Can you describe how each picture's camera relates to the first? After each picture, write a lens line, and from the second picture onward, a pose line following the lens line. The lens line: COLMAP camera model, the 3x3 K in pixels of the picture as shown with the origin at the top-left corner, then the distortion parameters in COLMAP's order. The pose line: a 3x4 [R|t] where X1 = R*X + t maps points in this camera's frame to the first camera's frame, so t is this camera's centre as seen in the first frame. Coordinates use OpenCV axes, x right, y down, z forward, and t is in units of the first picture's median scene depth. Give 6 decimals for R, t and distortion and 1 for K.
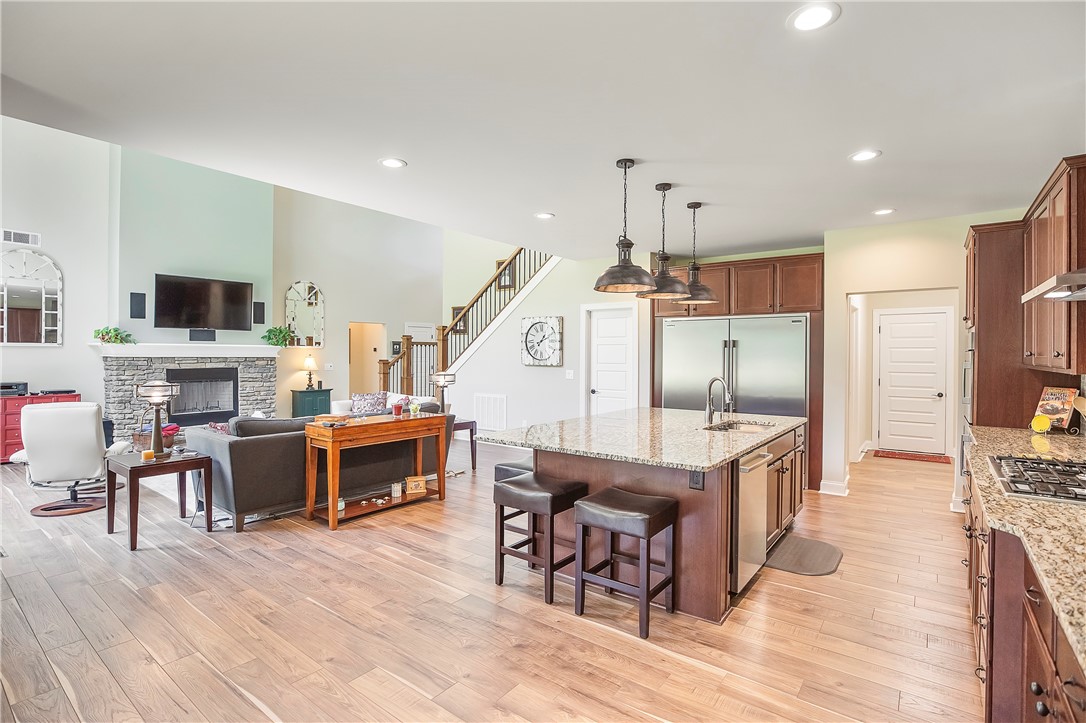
lens RADIAL K [[512.1, 0, 544.0], [0, 512.1, 354.2], [0, 0, 1]] dist [0.001975, 0.000169]
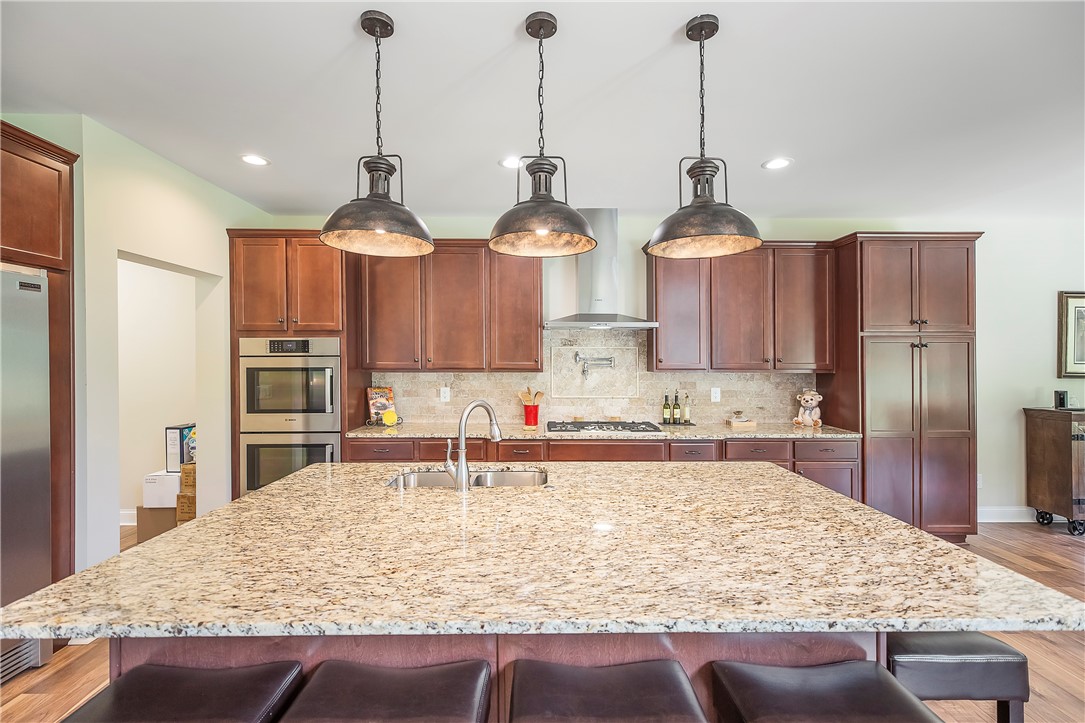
lens RADIAL K [[495.2, 0, 542.5], [0, 495.2, 361.5], [0, 0, 1]] dist [0.002433, 0.000241]
pose [[-0.614834, -0.010679, 0.788584, -0.106359], [-0.004084, 0.999938, 0.010358, -0.005976], [-0.788646, 0.003148, -0.614839, 0.917542]]
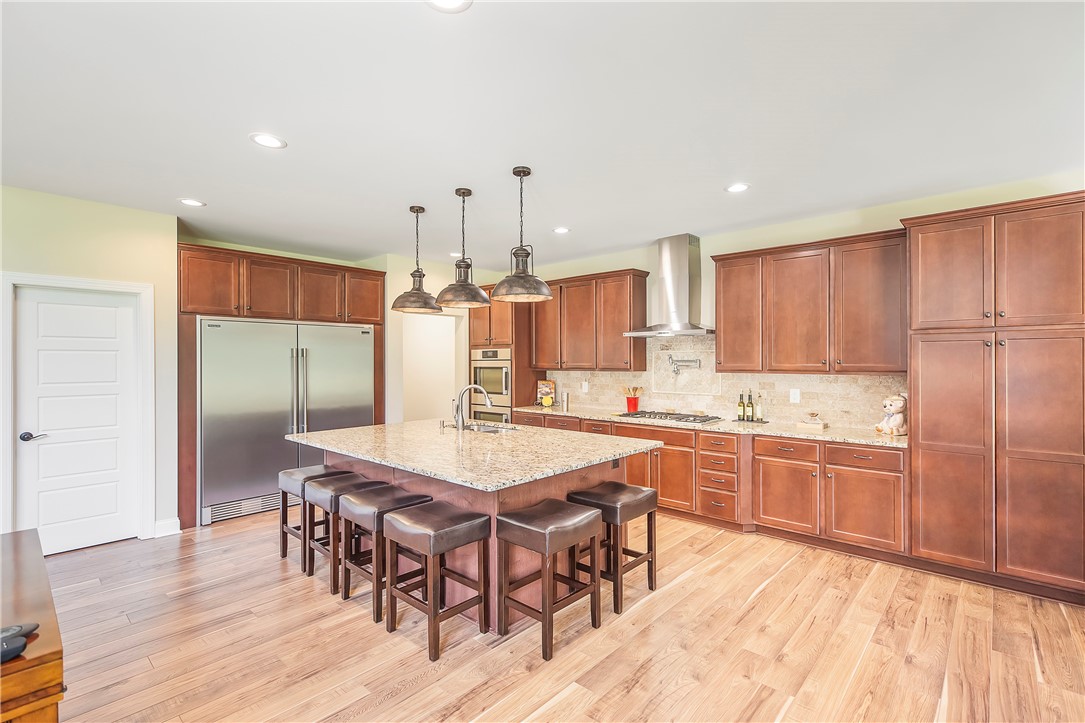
lens RADIAL K [[495.2, 0, 542.5], [0, 495.2, 361.5], [0, 0, 1]] dist [0.002433, 0.000241]
pose [[0.096129, -0.008101, 0.995336, -0.488400], [0.005938, 0.999954, 0.007565, -0.009697], [-0.995351, 0.005183, 0.096173, 0.540006]]
